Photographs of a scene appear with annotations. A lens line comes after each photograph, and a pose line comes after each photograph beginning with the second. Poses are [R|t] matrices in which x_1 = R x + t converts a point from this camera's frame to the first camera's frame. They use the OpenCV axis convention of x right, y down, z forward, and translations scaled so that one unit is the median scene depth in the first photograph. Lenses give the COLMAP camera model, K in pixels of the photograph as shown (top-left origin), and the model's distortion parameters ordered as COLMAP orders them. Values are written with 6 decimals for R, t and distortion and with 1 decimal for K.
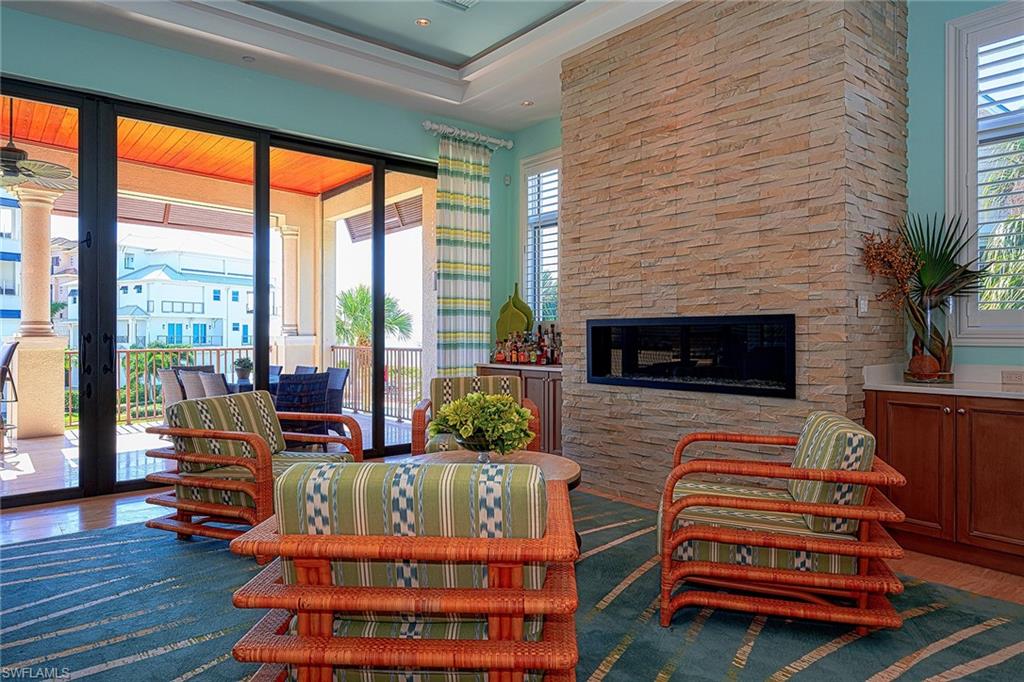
lens RADIAL K [[644.8, 0, 511.2], [0, 644.8, 338.6], [0, 0, 1]] dist [0.000841, -0.000082]
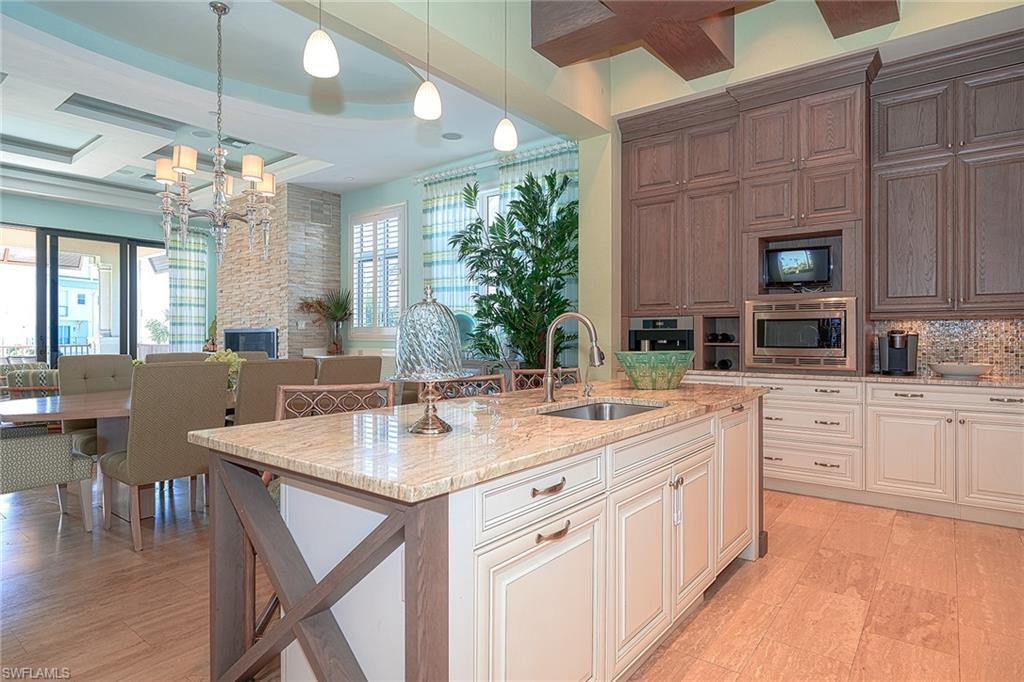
lens RADIAL K [[568.7, 0, 512.3], [0, 568.7, 338.3], [0, 0, 1]] dist [-0.000222, 0.000200]
pose [[0.977963, -0.007090, 0.208656, 0.814945], [0.006716, 0.999974, 0.002502, 0.002647], [-0.208668, -0.001045, 0.977986, -1.296881]]
